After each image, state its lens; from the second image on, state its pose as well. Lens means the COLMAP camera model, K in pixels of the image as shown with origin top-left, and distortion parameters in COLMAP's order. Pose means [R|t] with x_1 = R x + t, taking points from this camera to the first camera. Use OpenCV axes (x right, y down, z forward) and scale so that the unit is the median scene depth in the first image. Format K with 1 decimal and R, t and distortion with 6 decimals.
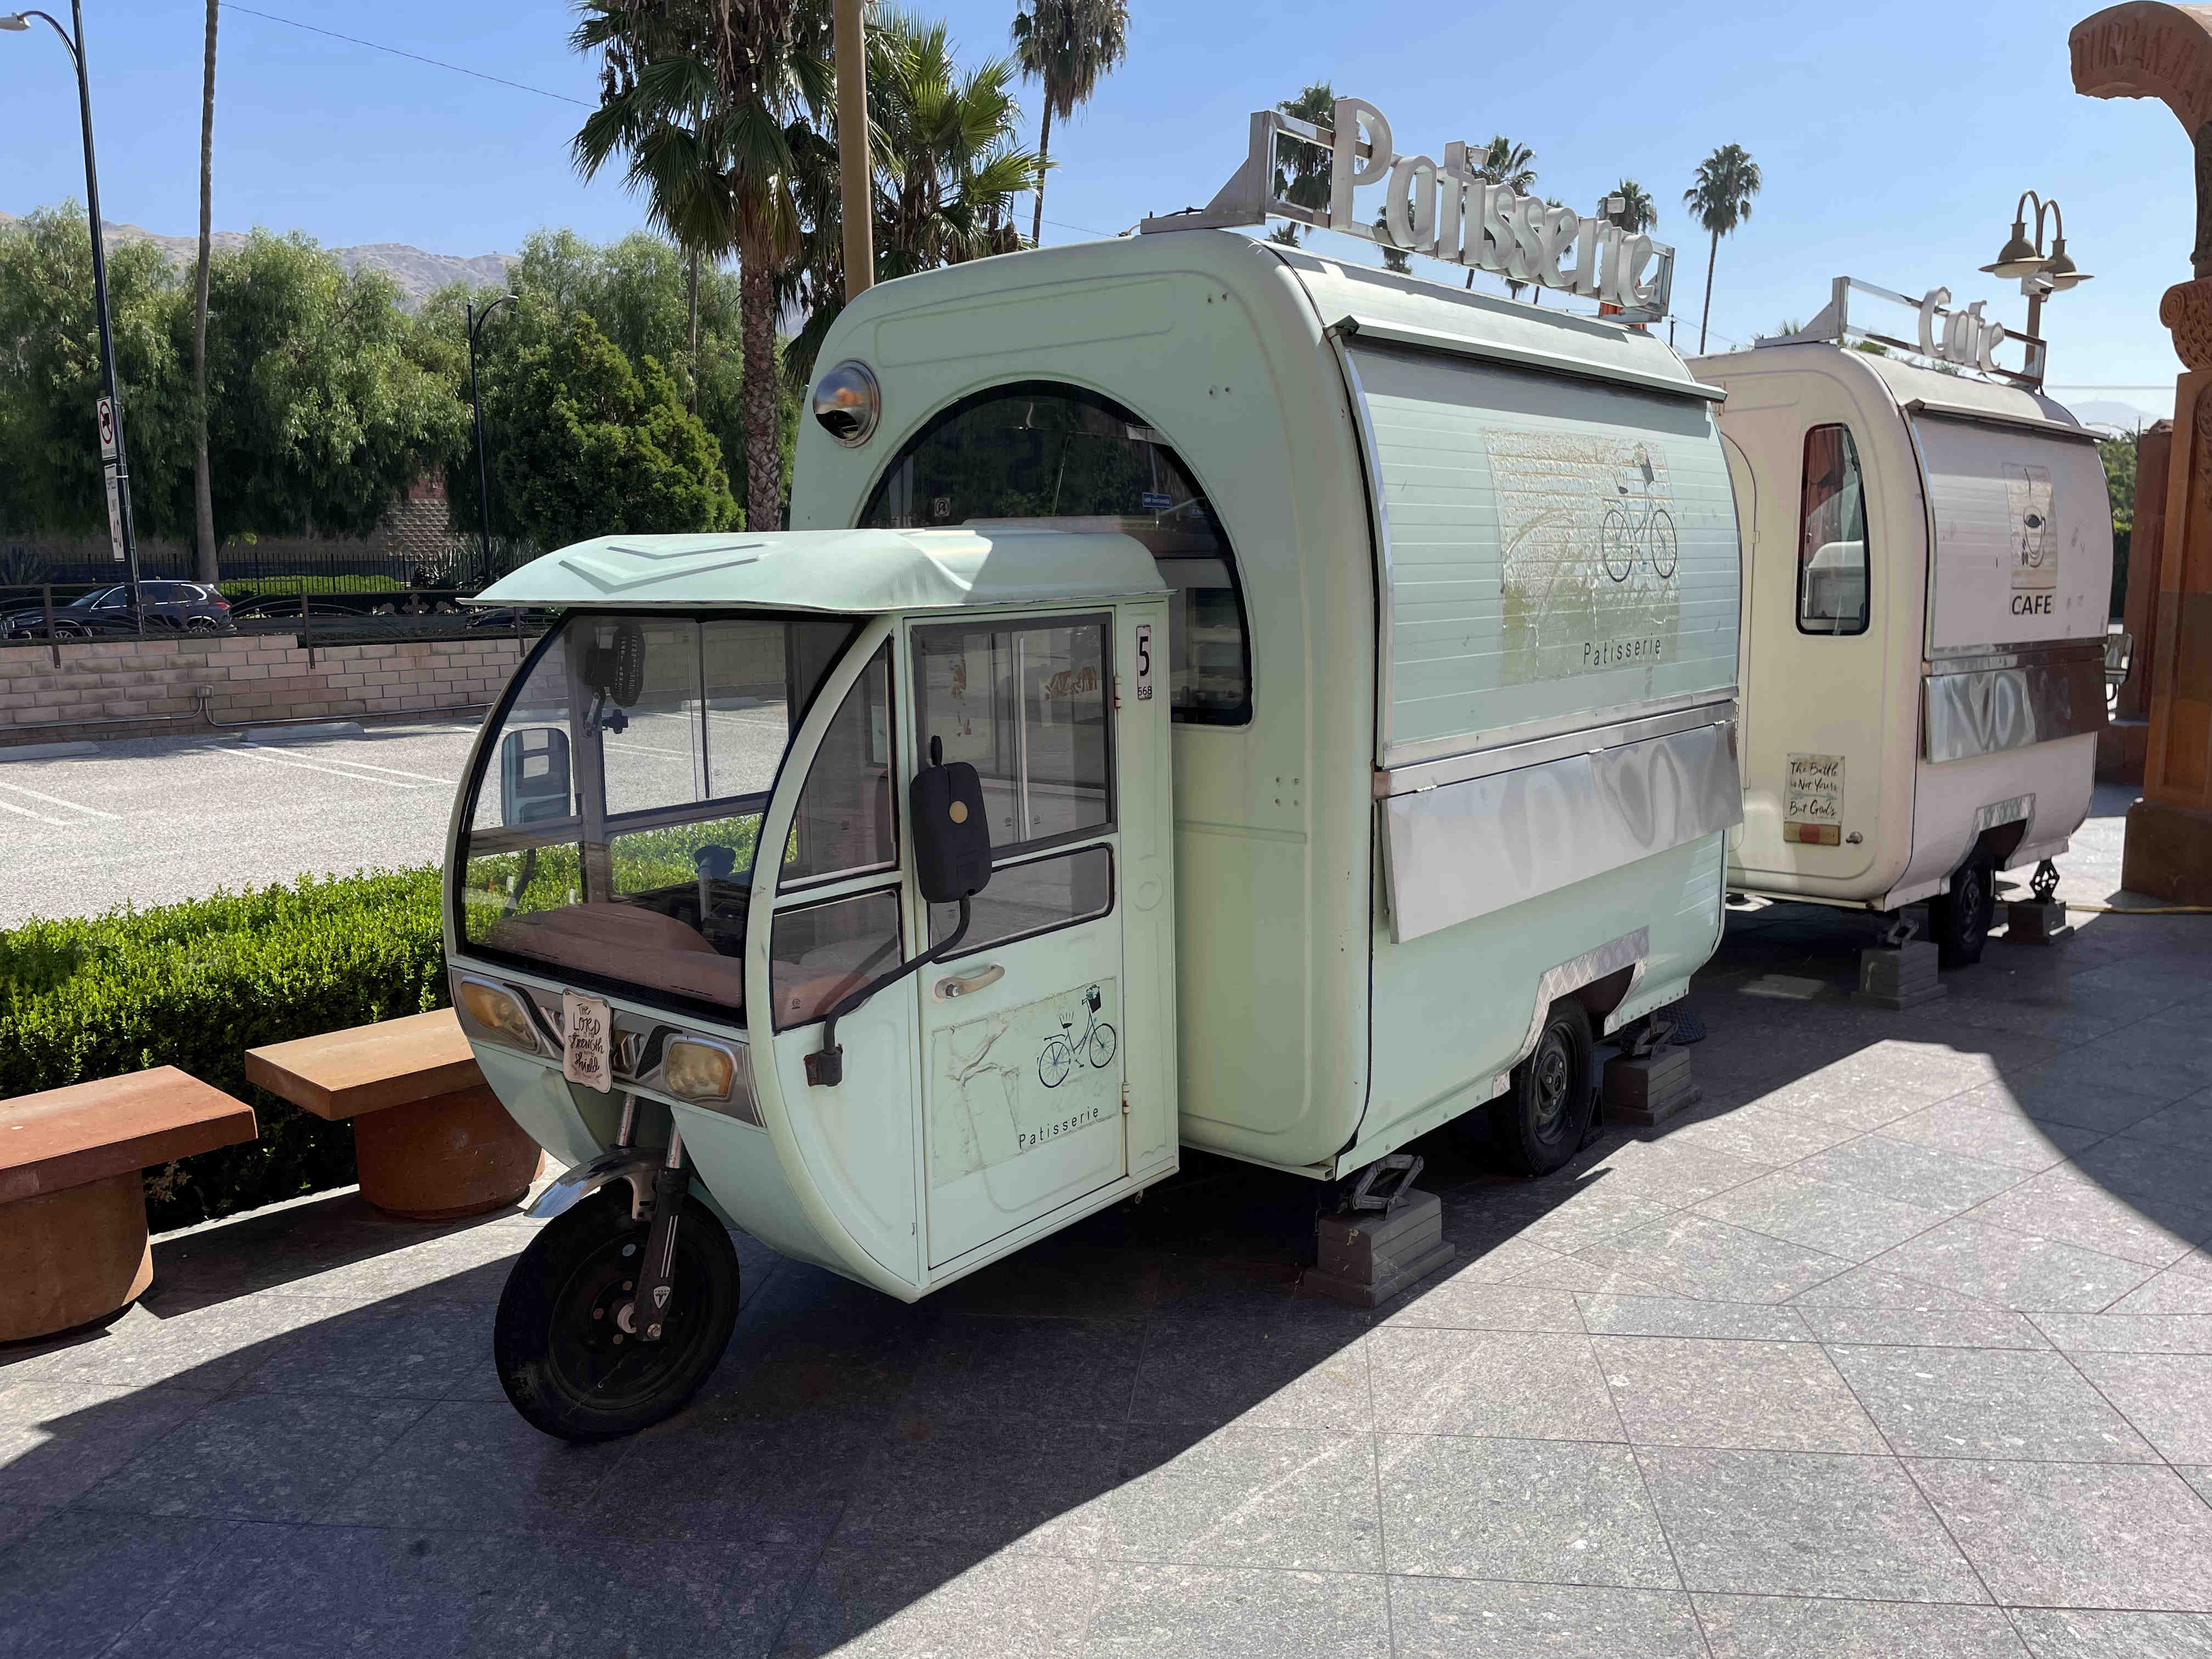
lens RADIAL K [[1682.9, 0, 1098.4], [0, 1682.9, 826.6], [0, 0, 1]] dist [0.083976, -0.106097]
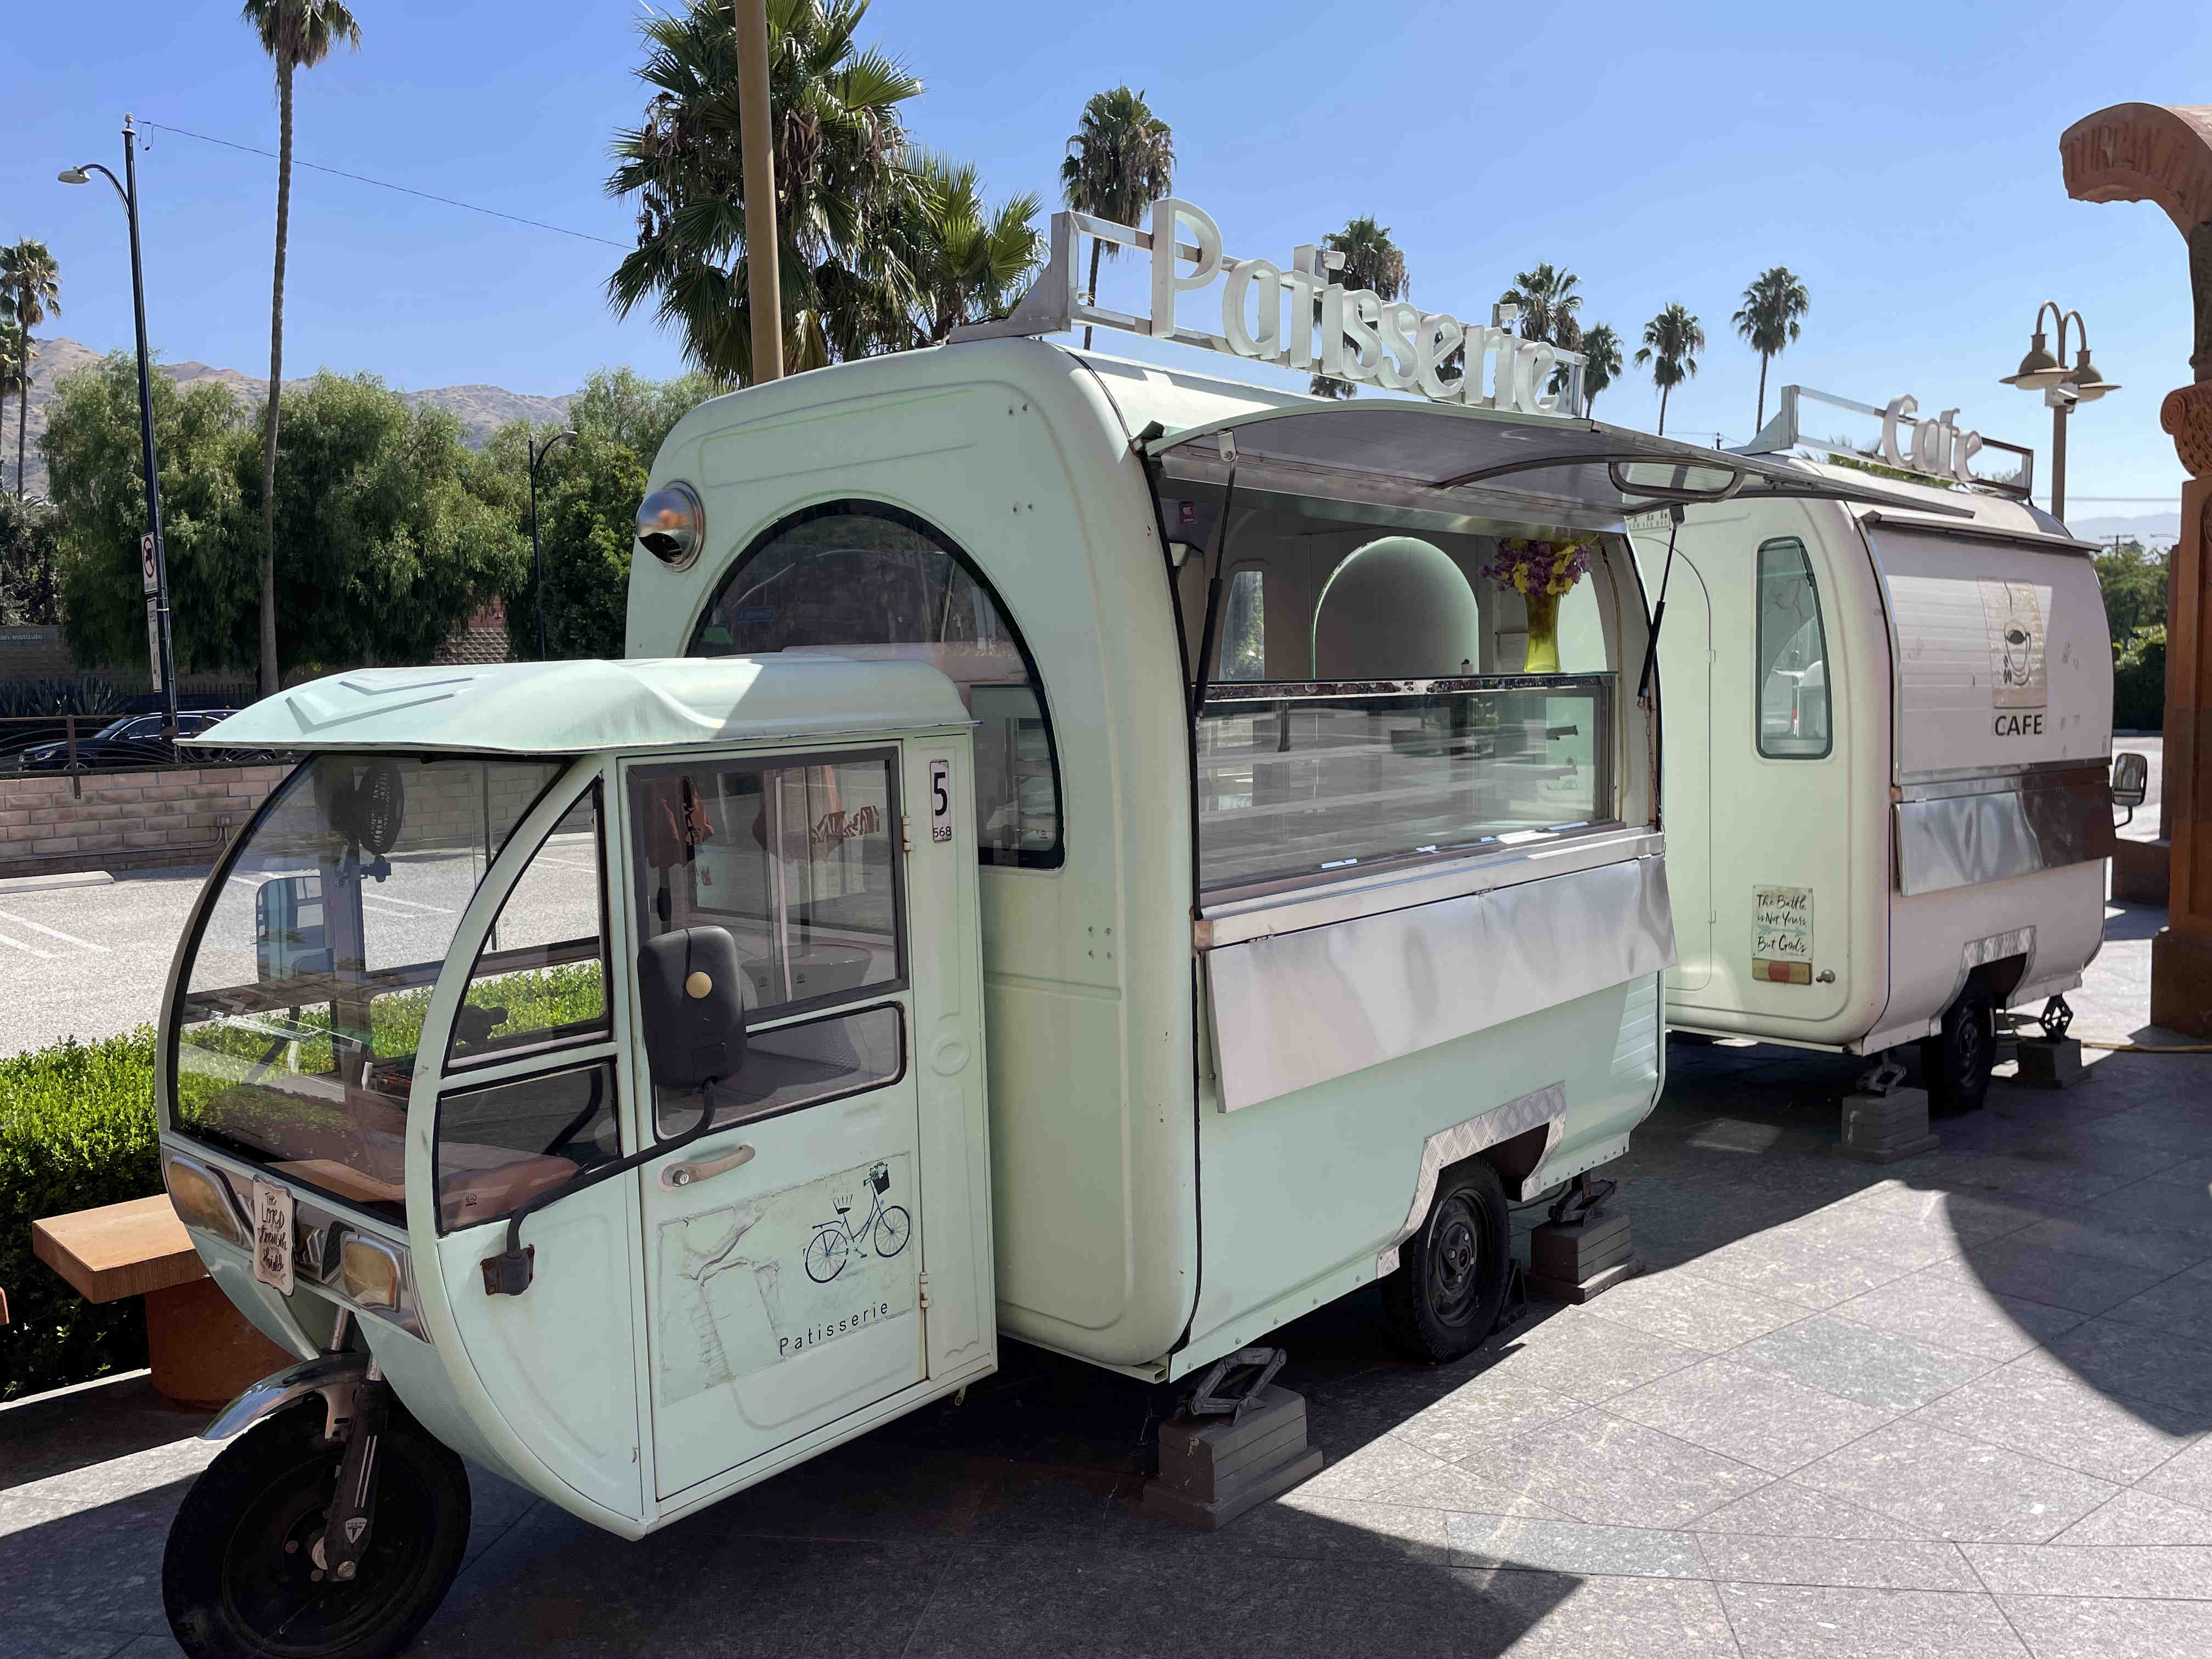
lens RADIAL K [[1682.9, 0, 1103.5], [0, 1682.9, 826.5], [0, 0, 1]] dist [0.083976, -0.106097]
pose [[0.999384, -0.005997, -0.034591, 0.081901], [0.003569, 0.997553, -0.069826, -0.011313], [0.034925, 0.069659, 0.996959, 0.055036]]
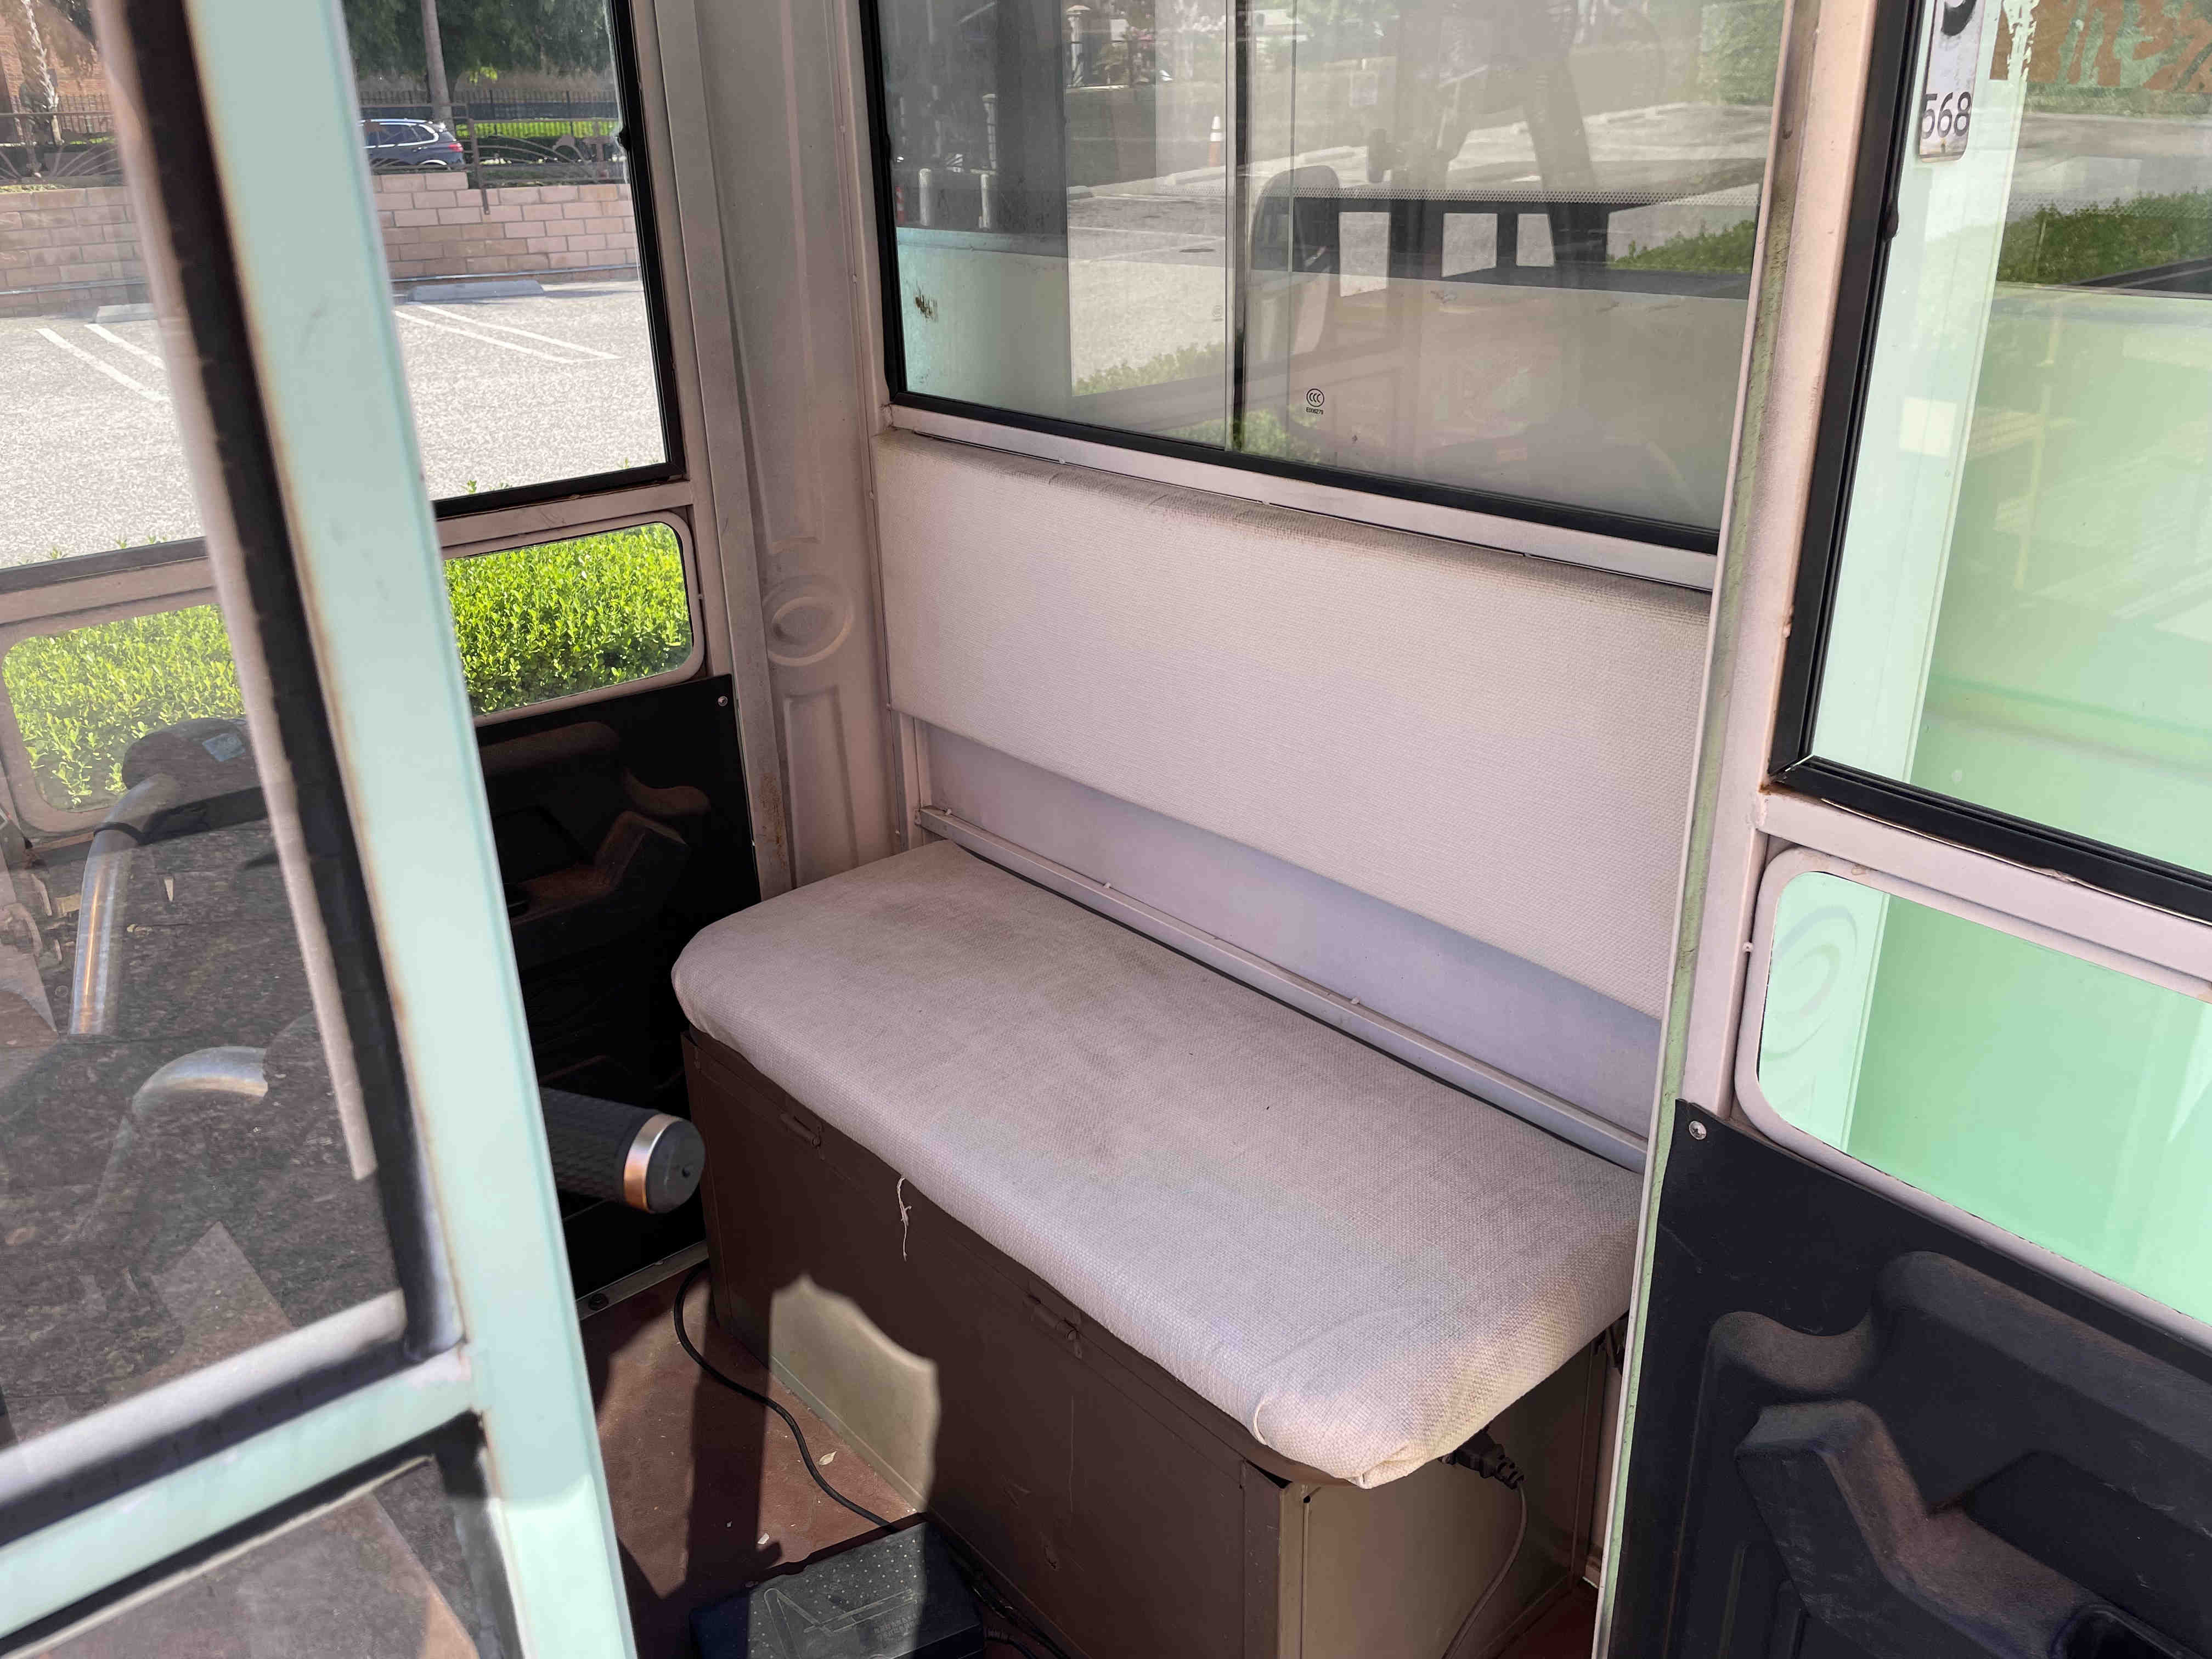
lens RADIAL K [[1682.9, 0, 1109.1], [0, 1682.9, 821.0], [0, 0, 1]] dist [0.083976, -0.106097]
pose [[0.988595, 0.057332, -0.139260, -0.021266], [-0.022430, 0.970442, 0.240289, -0.026231], [0.148920, -0.234425, 0.960660, 0.422598]]
